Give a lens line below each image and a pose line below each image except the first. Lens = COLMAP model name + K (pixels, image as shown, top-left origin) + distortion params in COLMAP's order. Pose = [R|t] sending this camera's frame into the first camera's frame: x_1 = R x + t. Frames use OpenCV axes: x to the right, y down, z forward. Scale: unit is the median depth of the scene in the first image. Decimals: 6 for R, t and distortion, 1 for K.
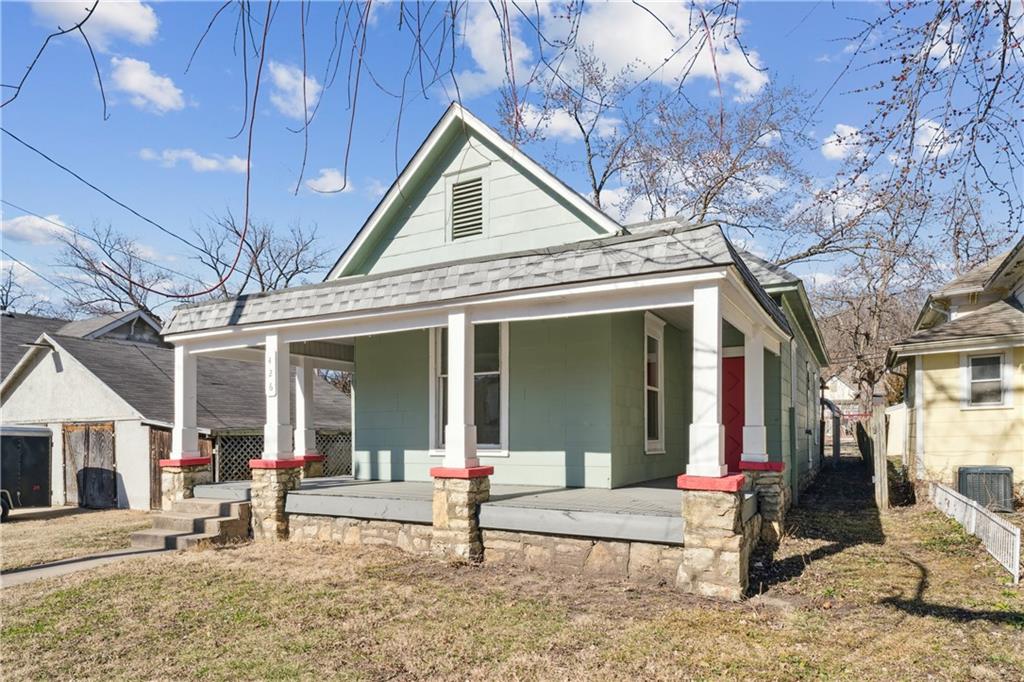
lens RADIAL K [[618.4, 0, 512.9], [0, 618.4, 339.3], [0, 0, 1]] dist [0.002156, -0.000225]
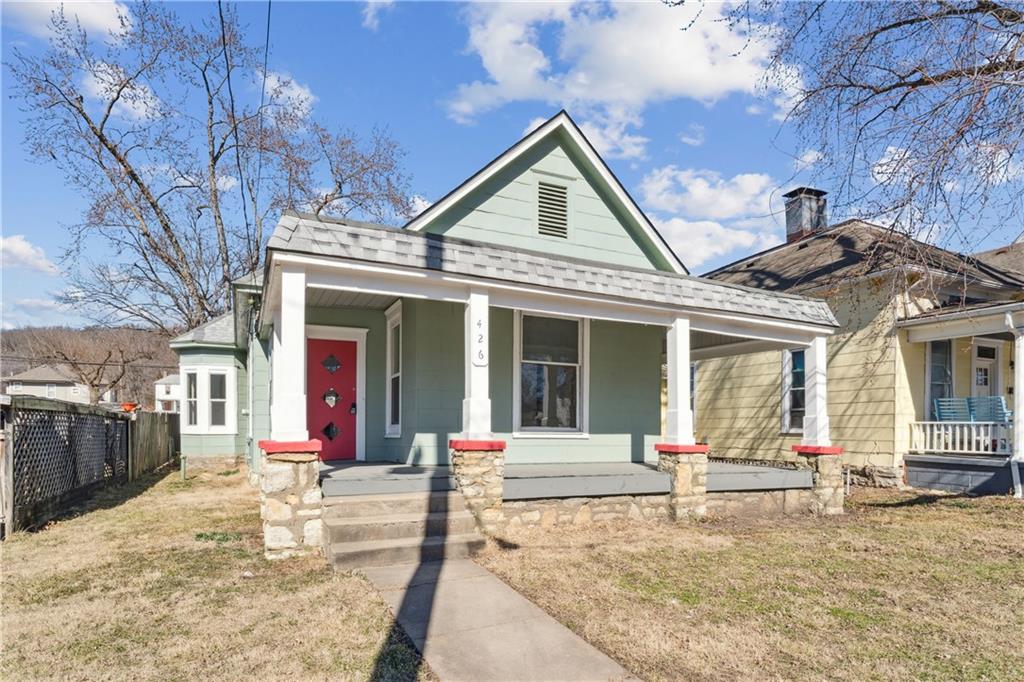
lens RADIAL K [[567.7, 0, 510.8], [0, 567.7, 343.6], [0, 0, 1]] dist [0.001487, -0.000076]
pose [[0.590614, 0.136094, 0.795395, -1.043432], [-0.137383, 0.988244, -0.067078, 0.114698], [-0.795173, -0.069656, 0.602368, 0.529142]]
